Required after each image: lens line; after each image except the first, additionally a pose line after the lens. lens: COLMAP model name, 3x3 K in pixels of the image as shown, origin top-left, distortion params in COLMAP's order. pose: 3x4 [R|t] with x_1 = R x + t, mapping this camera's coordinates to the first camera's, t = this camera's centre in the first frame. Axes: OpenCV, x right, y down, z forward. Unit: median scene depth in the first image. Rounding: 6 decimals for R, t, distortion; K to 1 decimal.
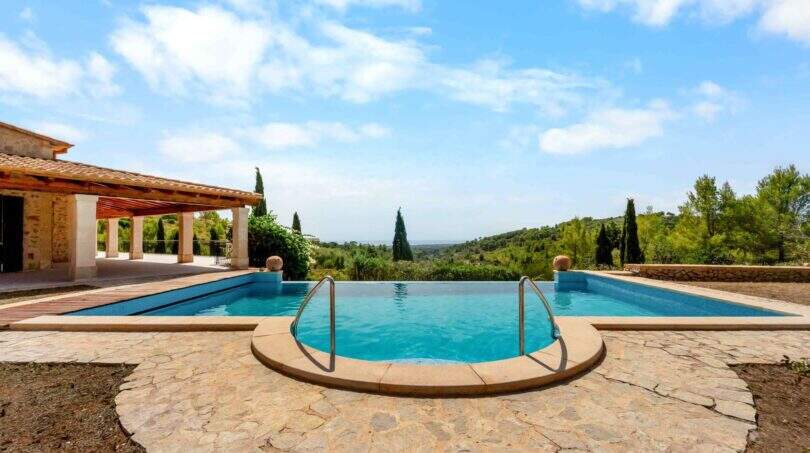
lens RADIAL K [[323.2, 0, 405.0], [0, 323.2, 226.5], [0, 0, 1]] dist [-0.002169, -0.000272]
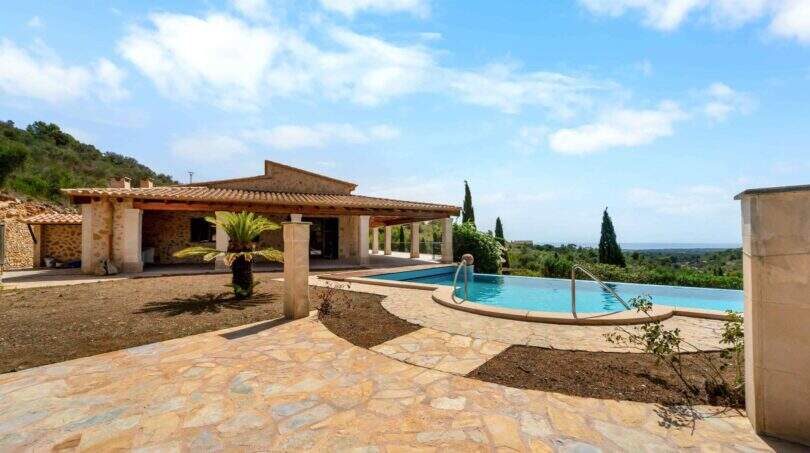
lens RADIAL K [[323.2, 0, 405.0], [0, 323.2, 226.5], [0, 0, 1]] dist [-0.002169, -0.000272]
pose [[0.800939, -0.025437, -0.598205, 0.136399], [0.021139, 0.999676, -0.014205, -0.006185], [0.598372, -0.001268, 0.801217, -0.160032]]
